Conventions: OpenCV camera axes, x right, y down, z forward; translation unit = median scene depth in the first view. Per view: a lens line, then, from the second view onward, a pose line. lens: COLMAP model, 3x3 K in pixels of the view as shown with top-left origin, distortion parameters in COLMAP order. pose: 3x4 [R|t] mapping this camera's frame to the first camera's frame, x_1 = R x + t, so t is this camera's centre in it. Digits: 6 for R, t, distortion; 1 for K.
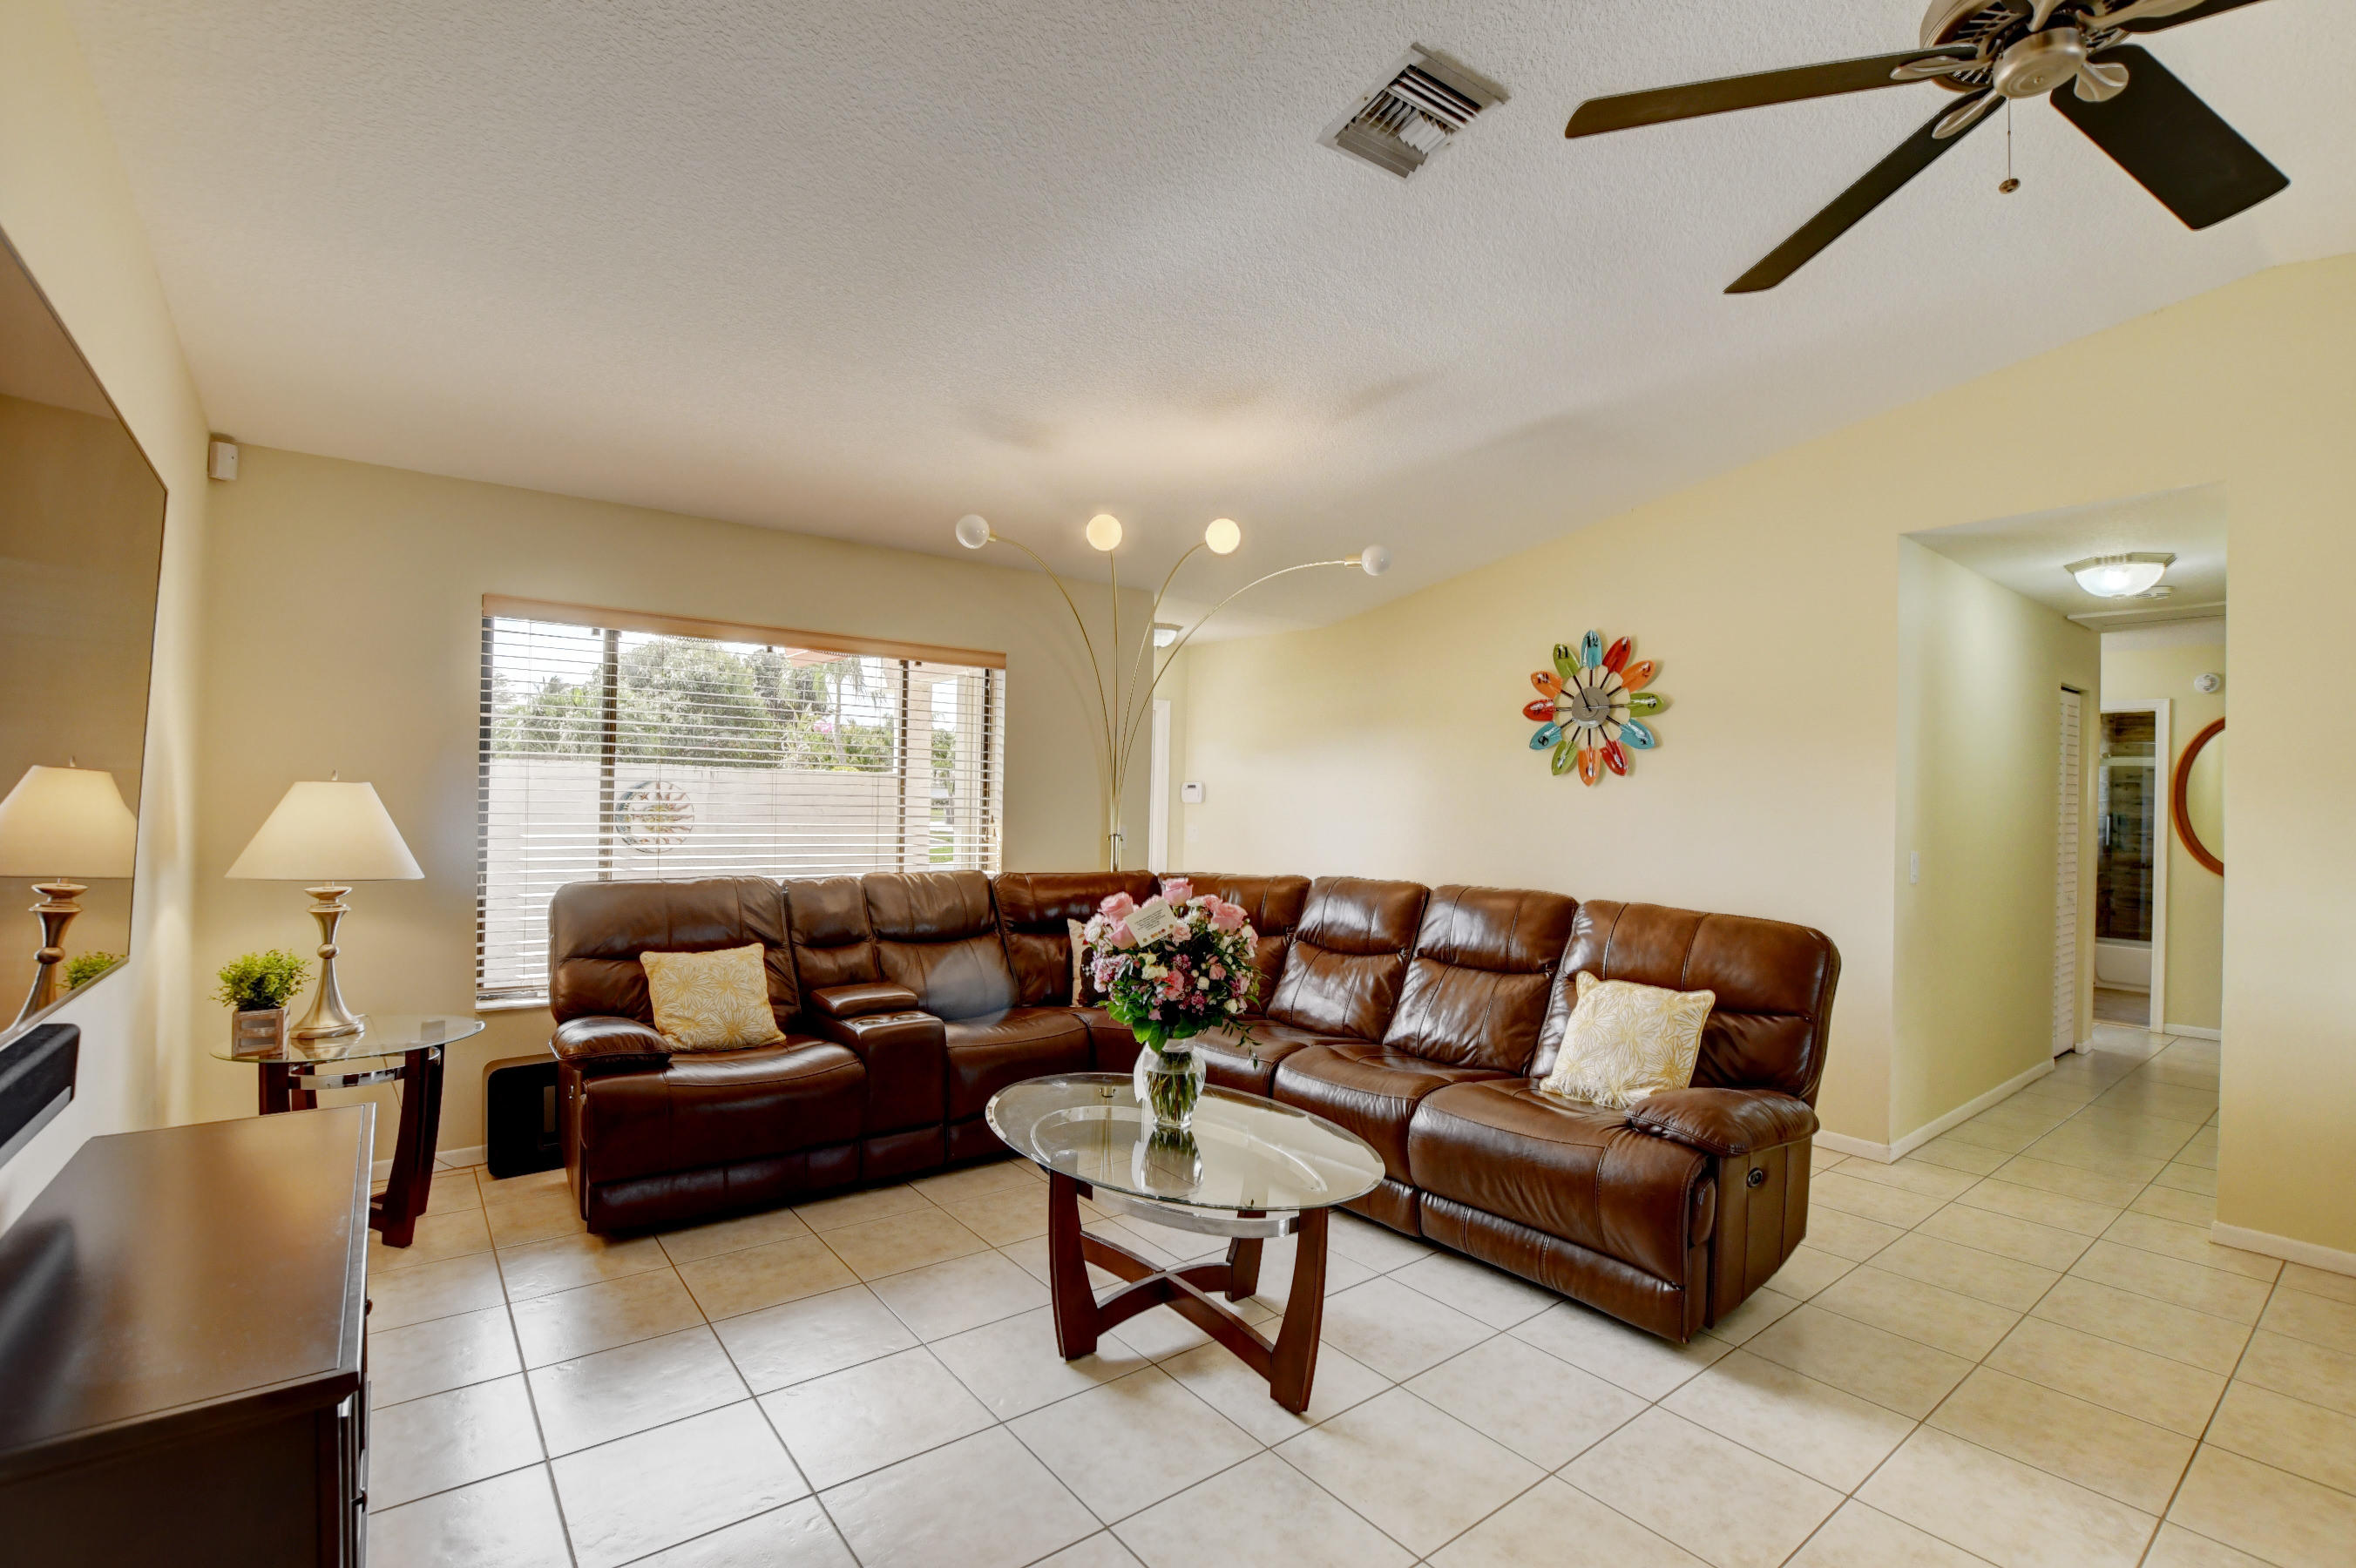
lens RADIAL K [[1037.3, 0, 1171.7], [0, 1037.3, 787.2], [0, 0, 1]] dist [-0.031020, 0.003519]
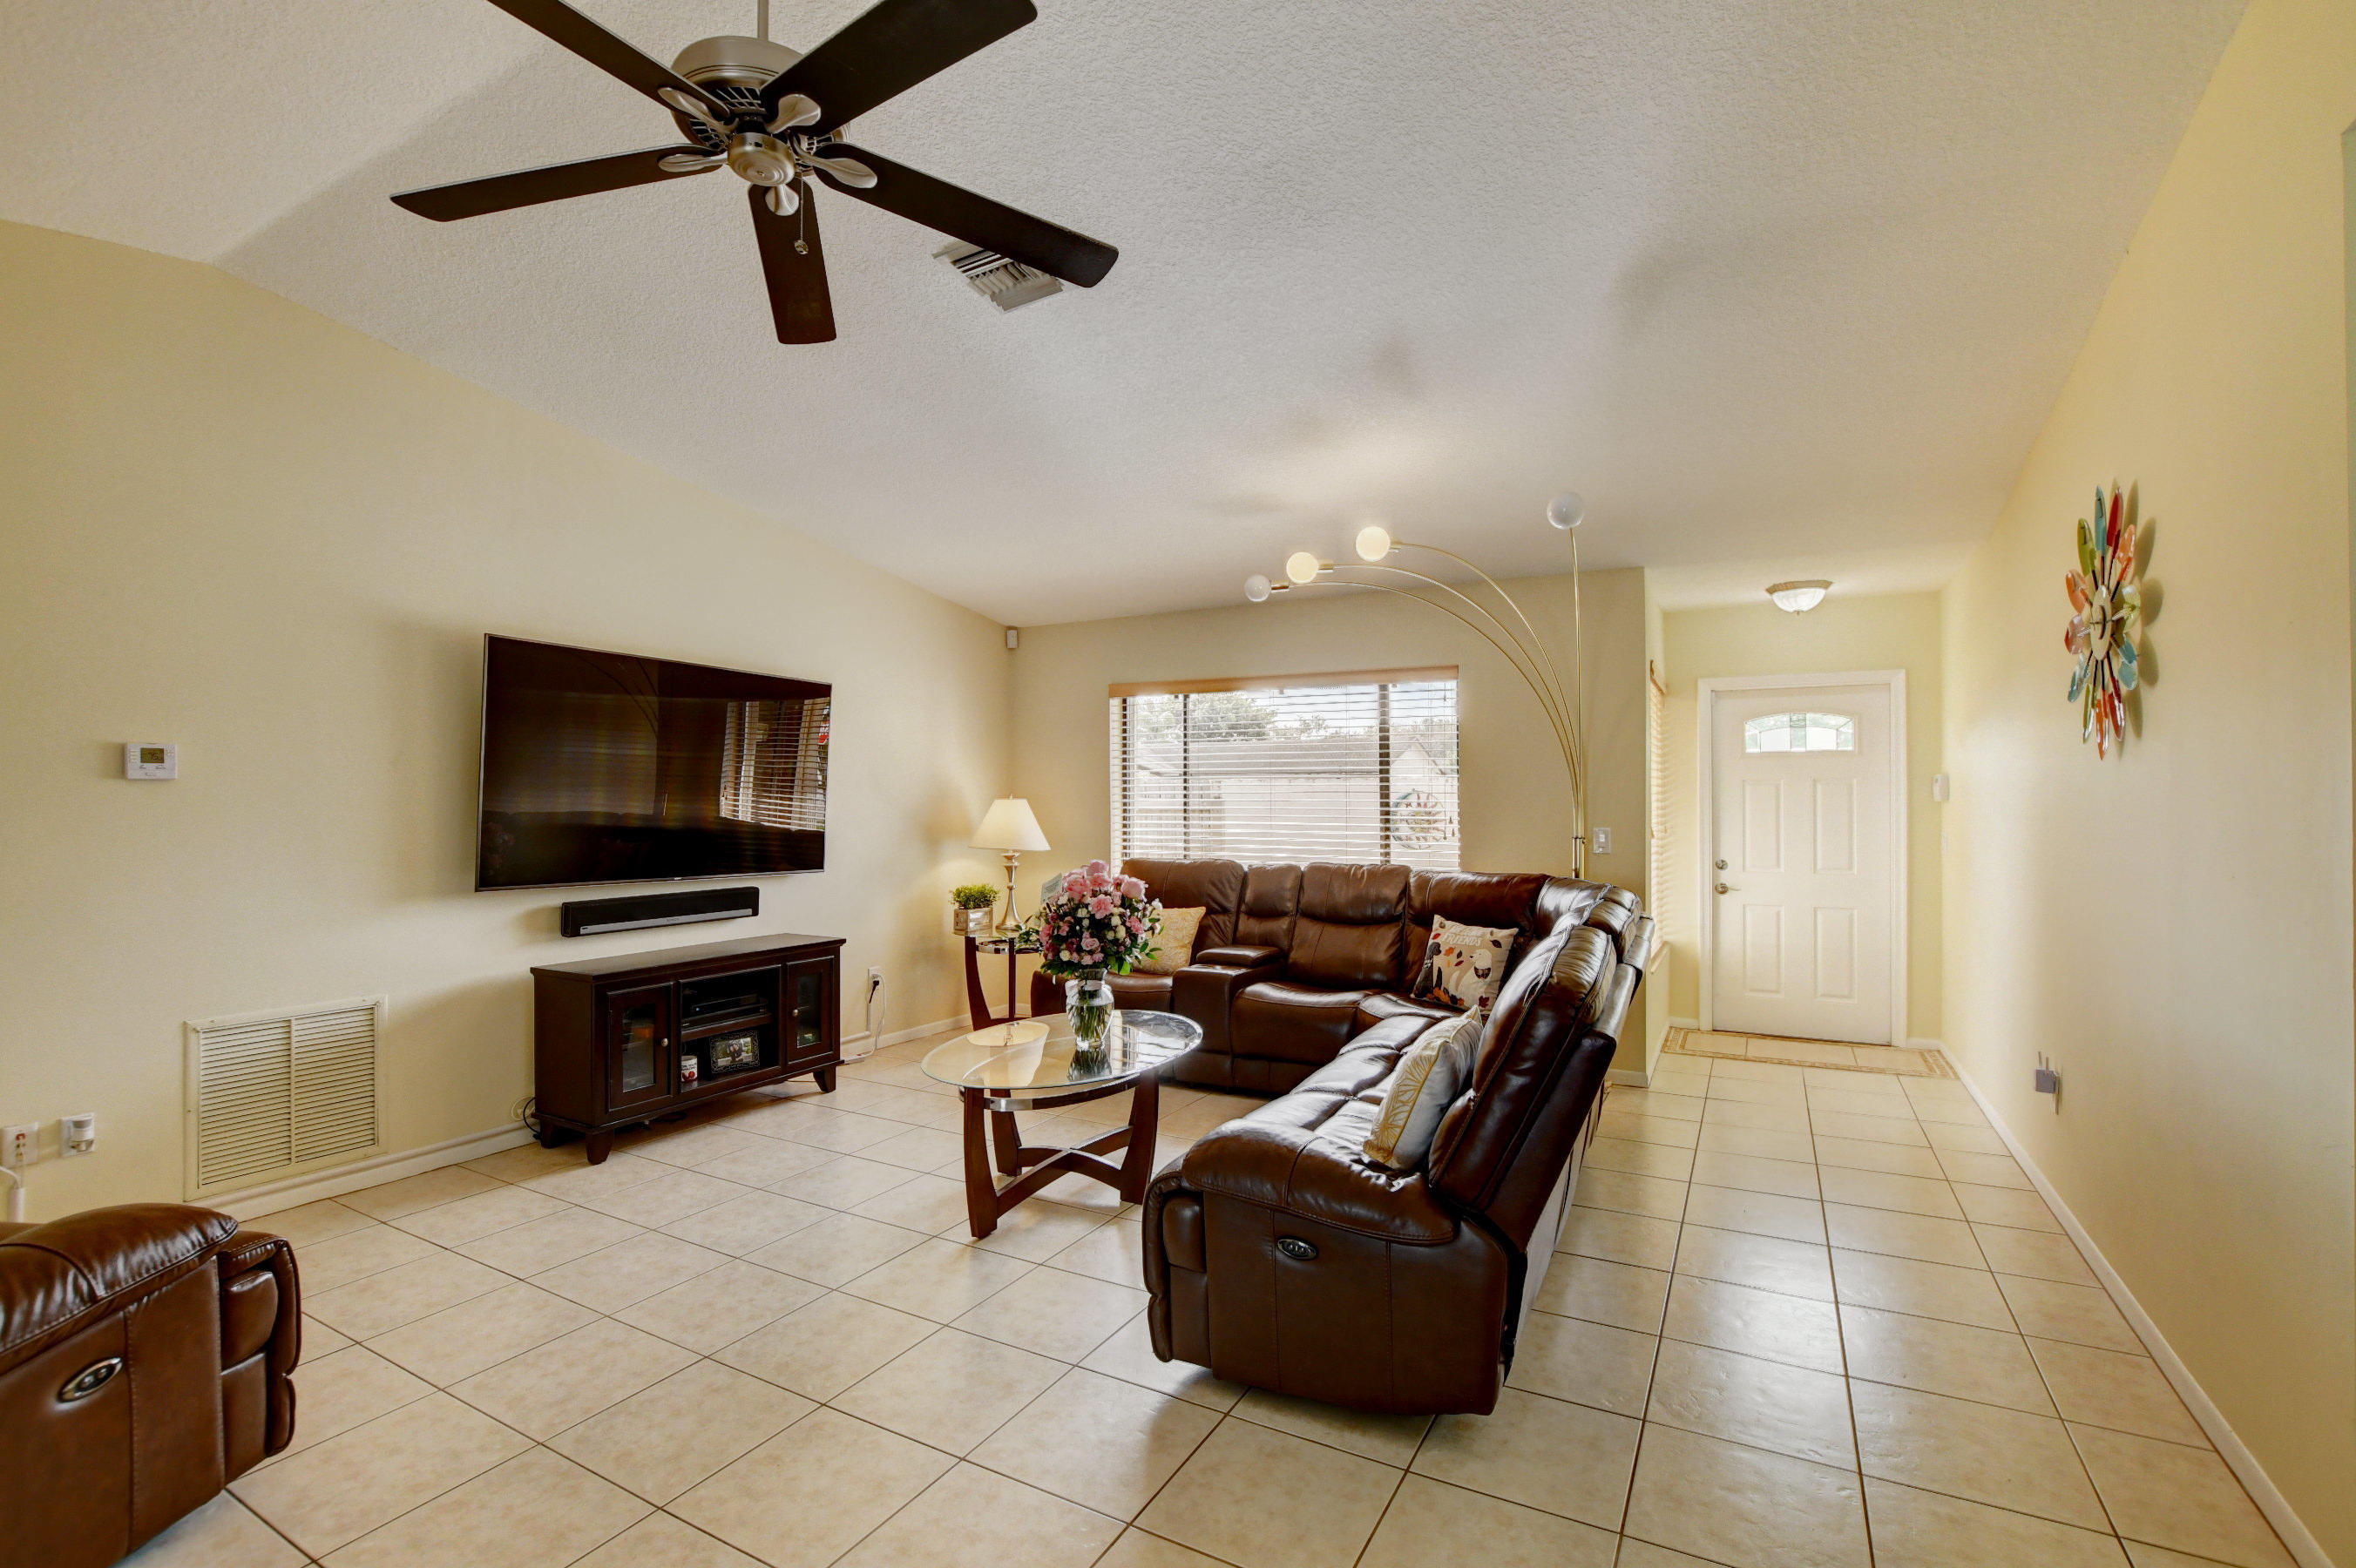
lens RADIAL K [[1037.3, 0, 1175.1], [0, 1037.3, 795.3], [0, 0, 1]] dist [-0.031020, 0.003519]
pose [[0.402023, -0.019558, -0.915421, 0.792480], [0.017608, 0.999752, -0.013627, 0.014880], [0.915460, -0.010640, 0.402268, 0.355299]]
